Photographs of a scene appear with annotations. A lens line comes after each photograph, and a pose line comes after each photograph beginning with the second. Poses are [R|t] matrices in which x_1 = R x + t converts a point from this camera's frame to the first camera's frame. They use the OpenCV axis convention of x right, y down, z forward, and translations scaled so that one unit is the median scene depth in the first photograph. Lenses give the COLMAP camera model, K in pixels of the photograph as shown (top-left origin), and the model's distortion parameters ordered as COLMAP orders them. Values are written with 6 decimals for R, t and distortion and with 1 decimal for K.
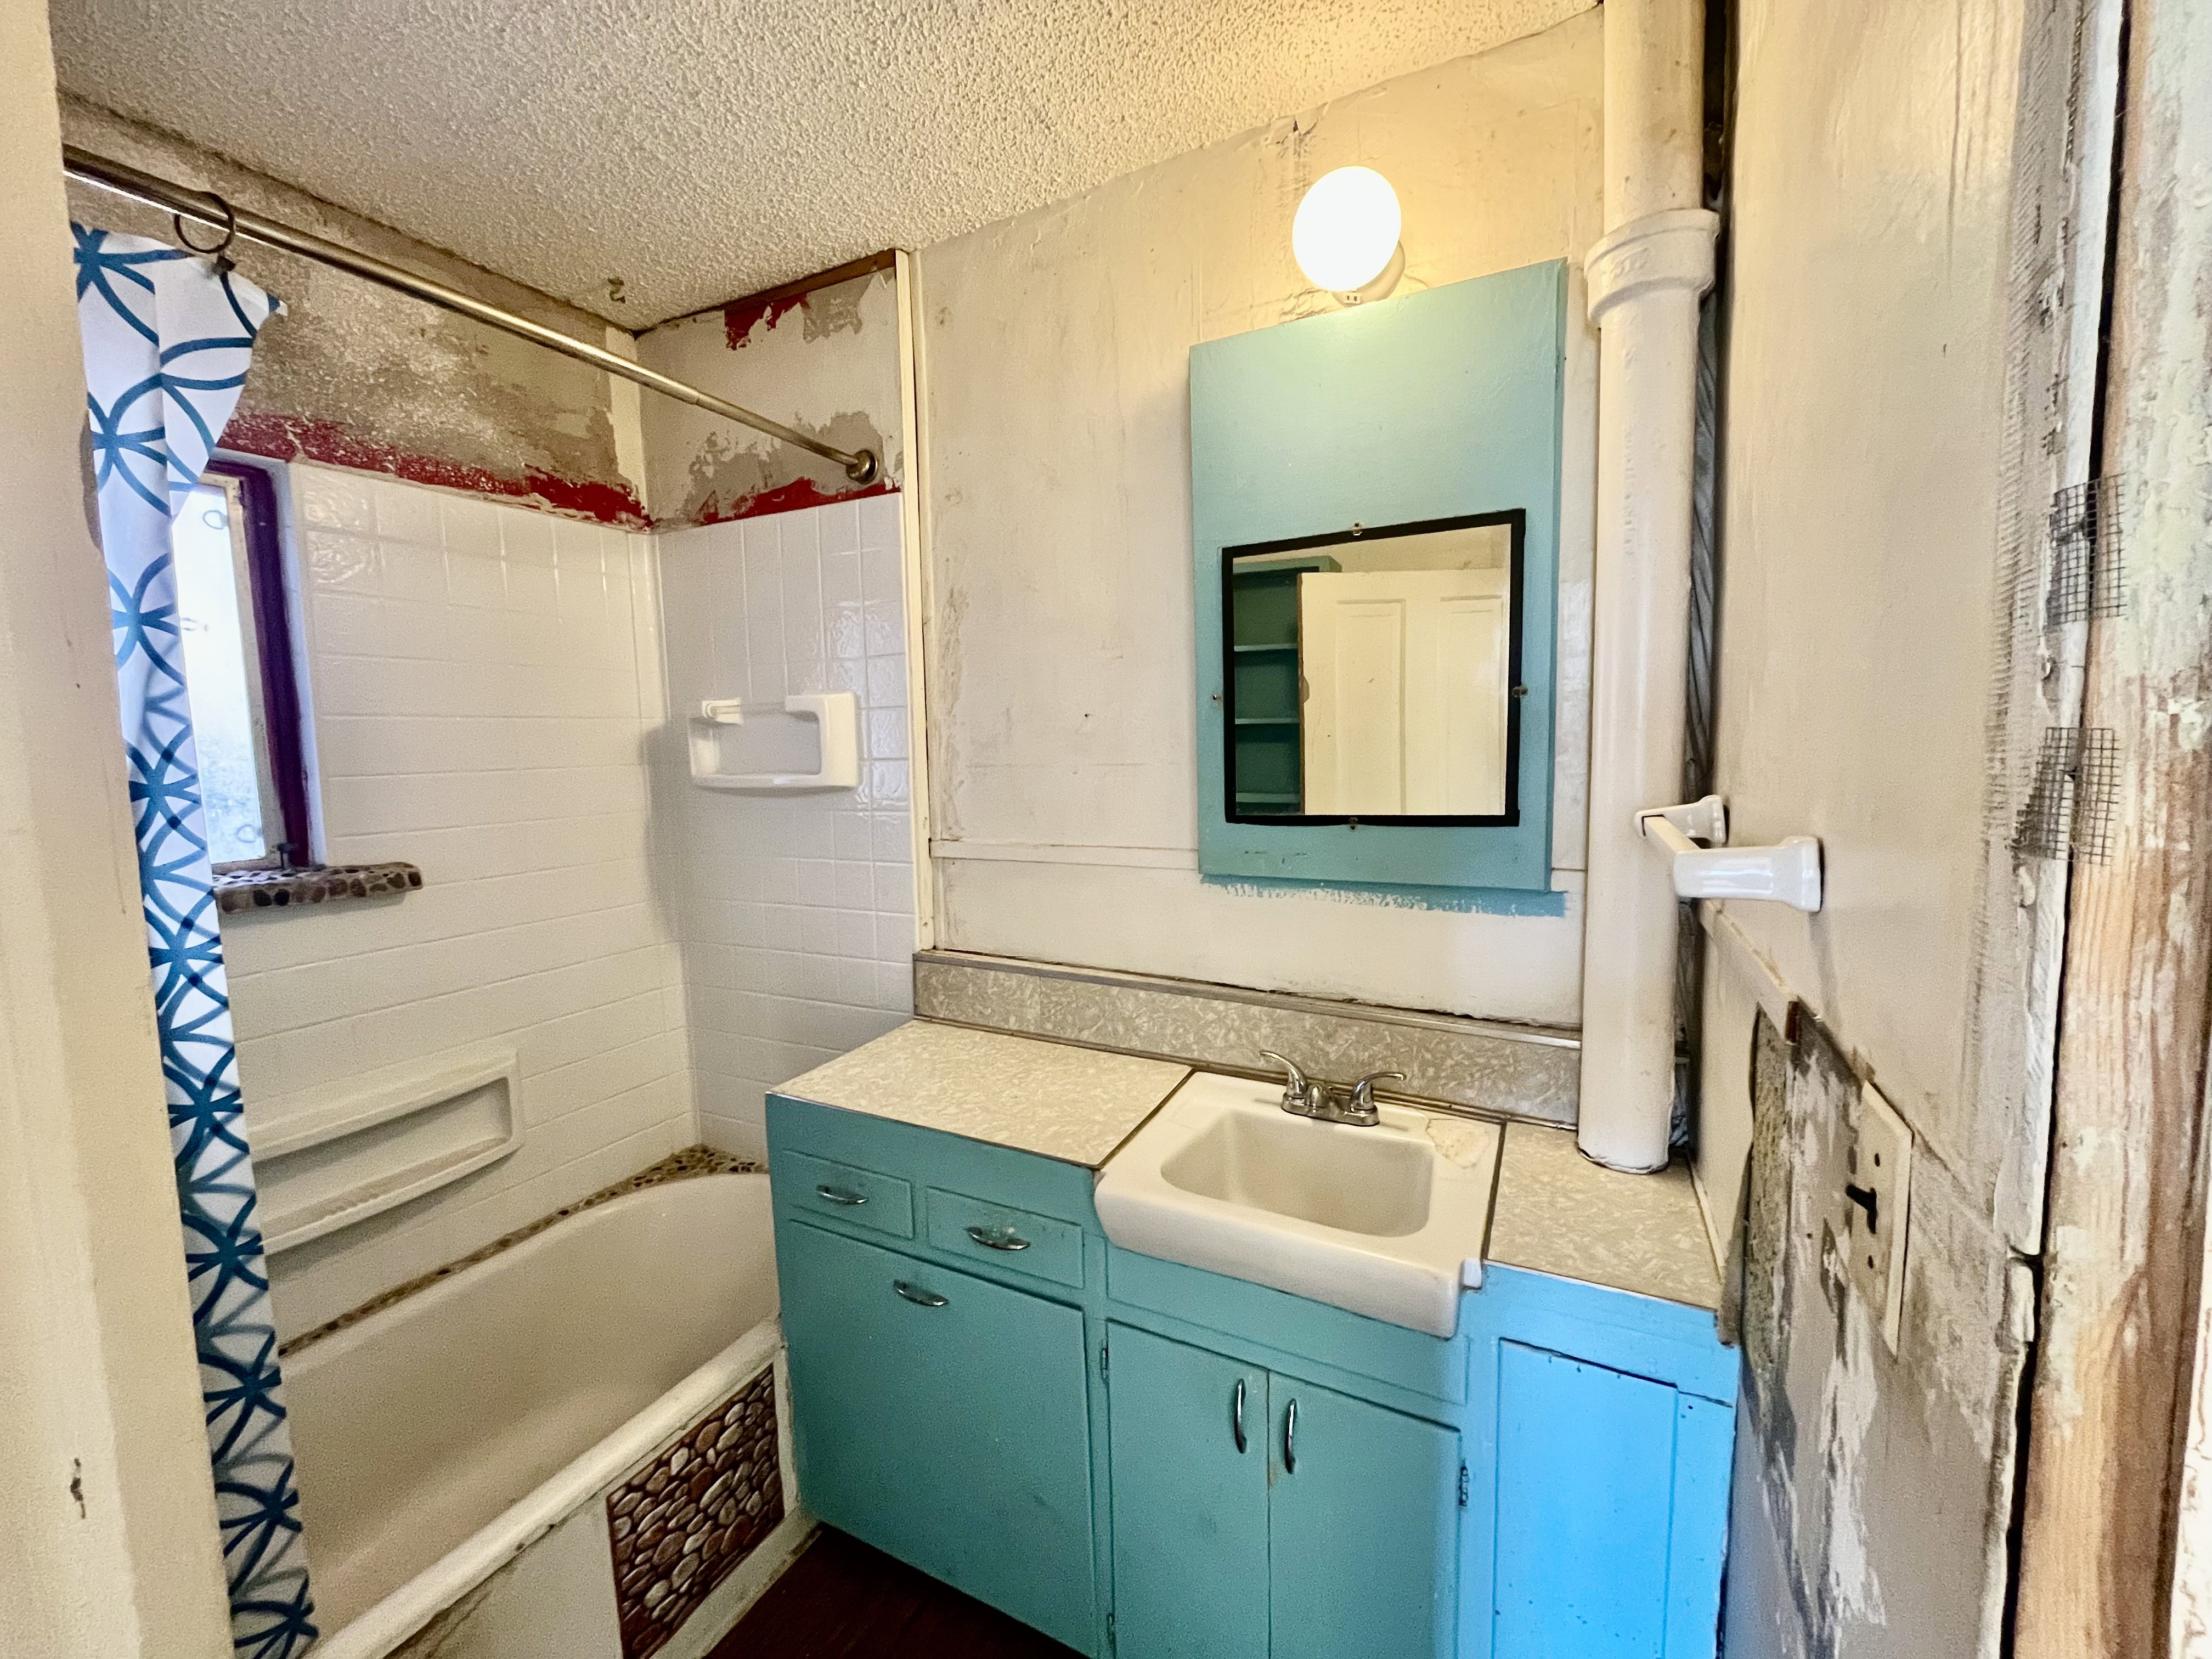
lens RADIAL K [[886.7, 0, 1109.0], [0, 886.7, 823.3], [0, 0, 1]] dist [-0.003317, -0.001046]
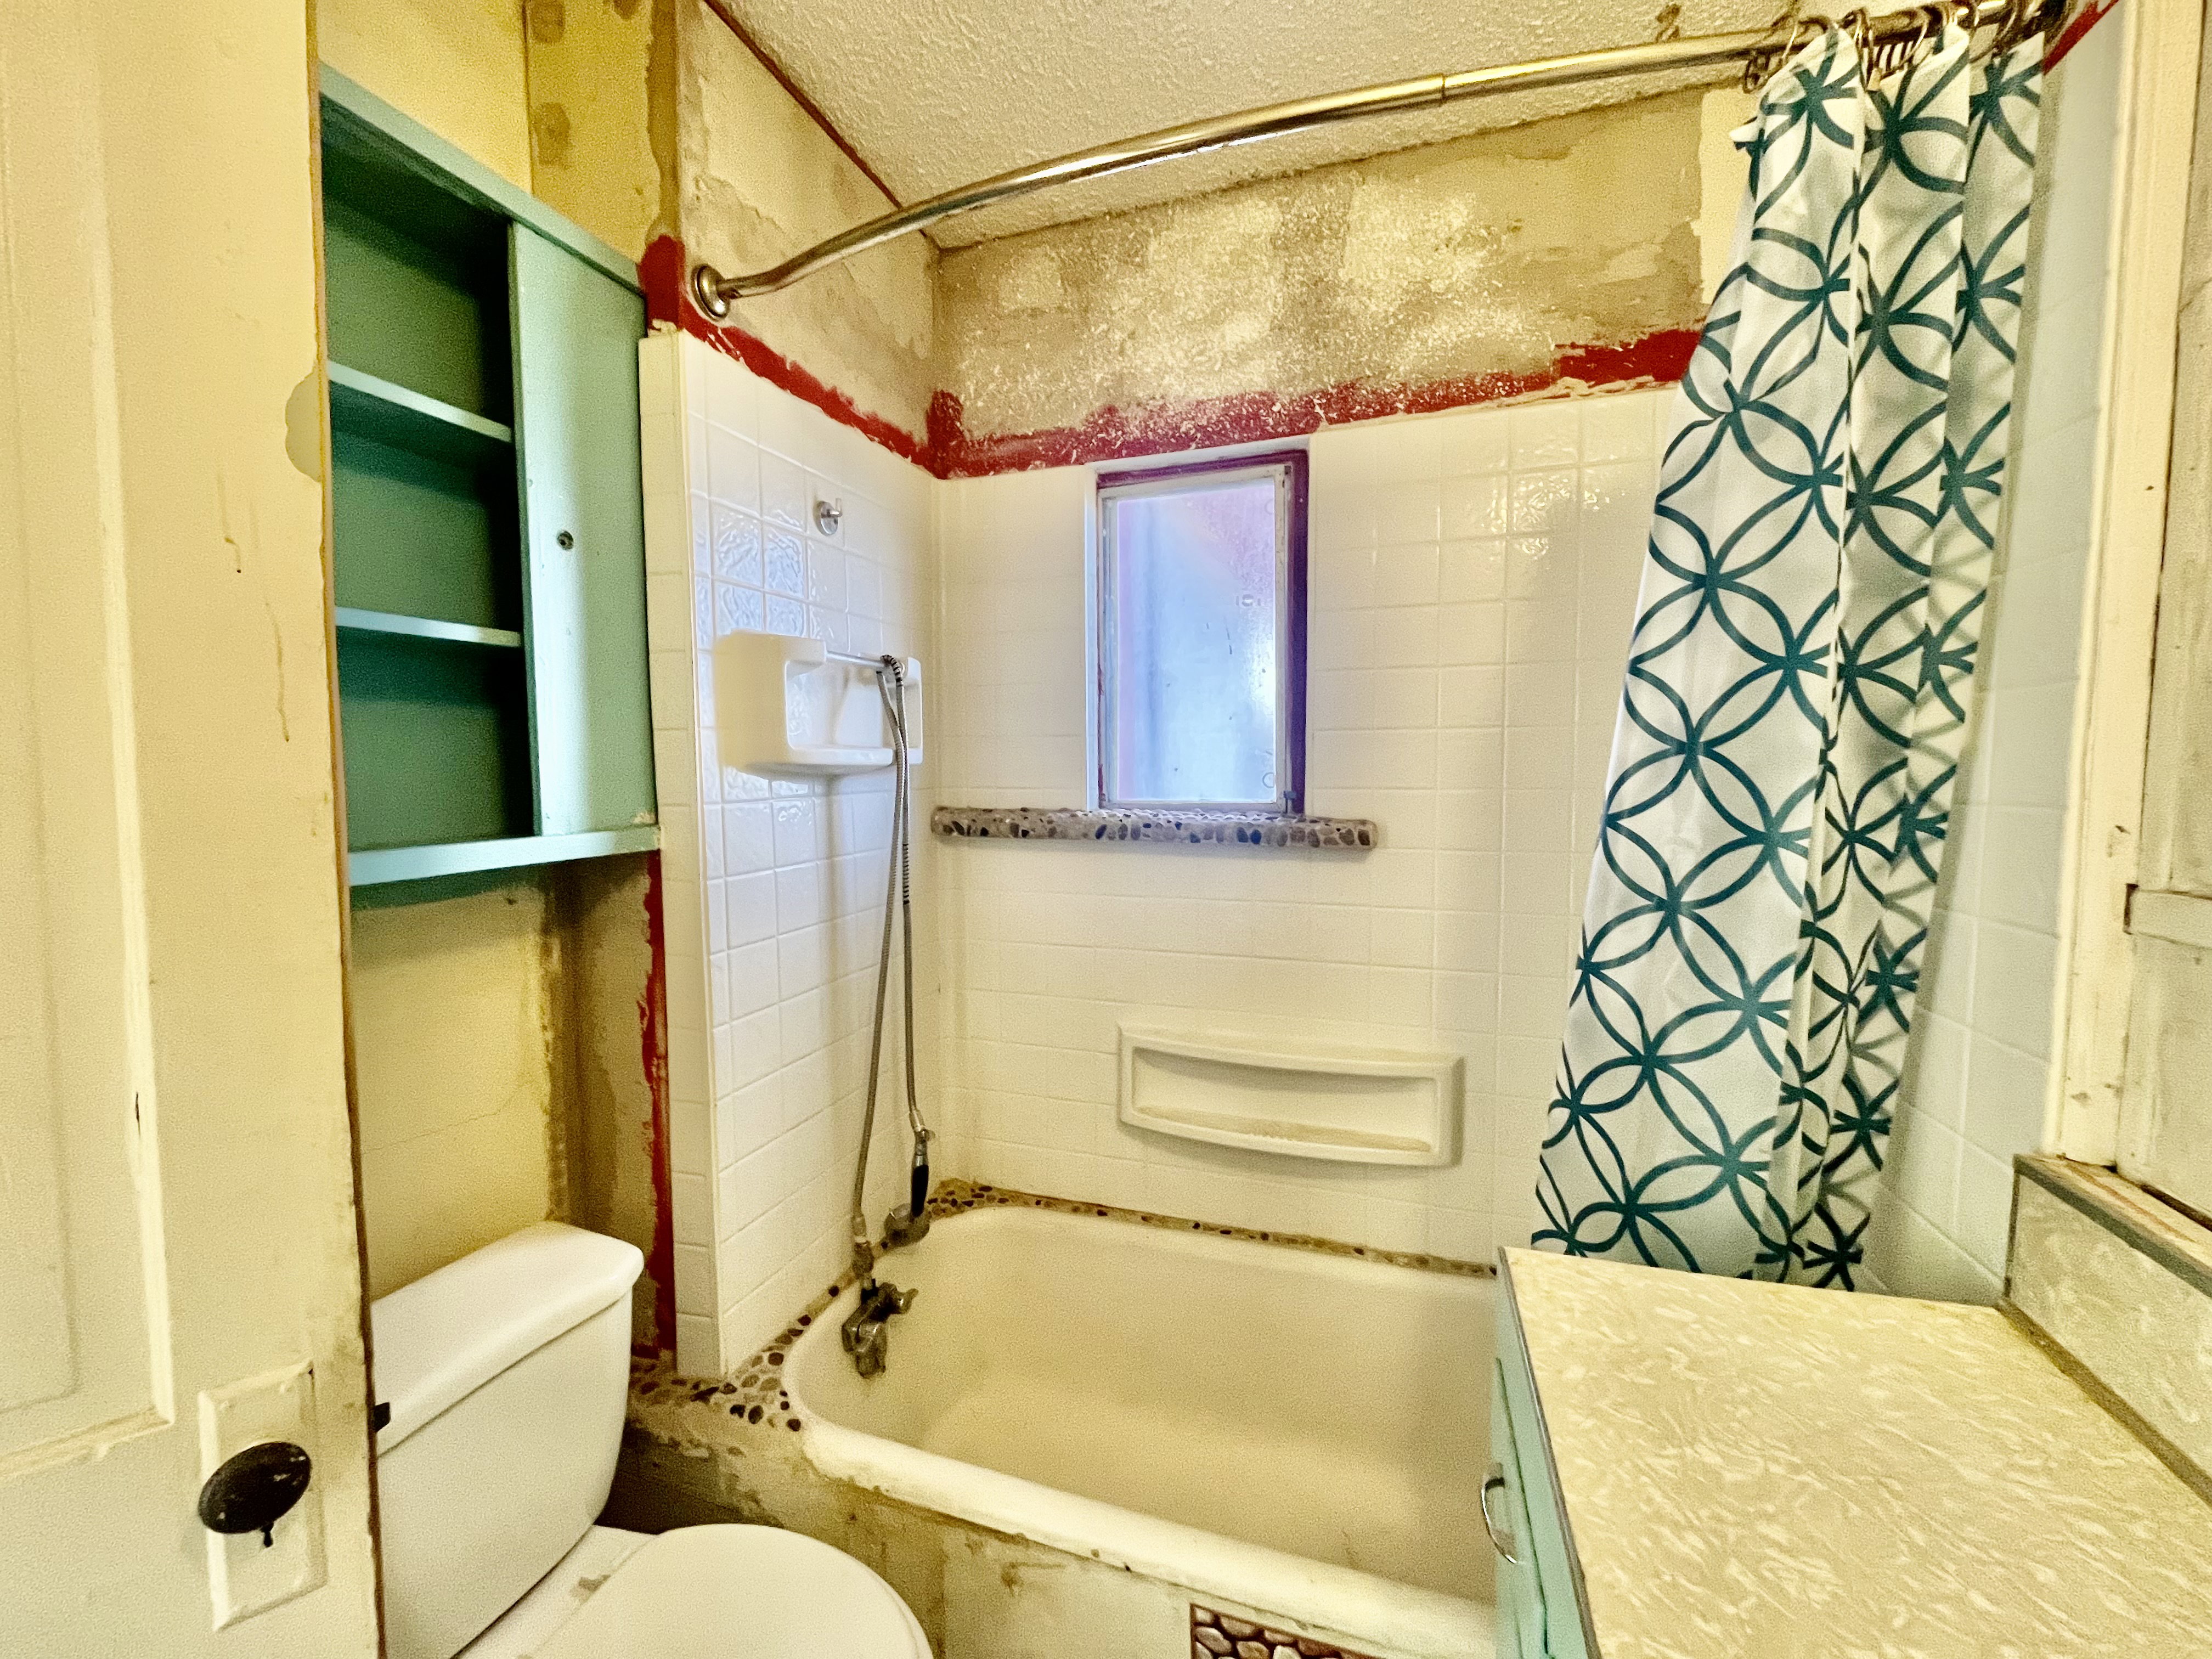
lens RADIAL K [[886.7, 0, 1103.0], [0, 886.7, 825.3], [0, 0, 1]] dist [-0.003317, -0.001046]
pose [[0.146970, 0.084185, -0.985552, 0.119684], [-0.092247, 0.993196, 0.071081, 0.007216], [0.984830, 0.080467, 0.153736, 0.578600]]
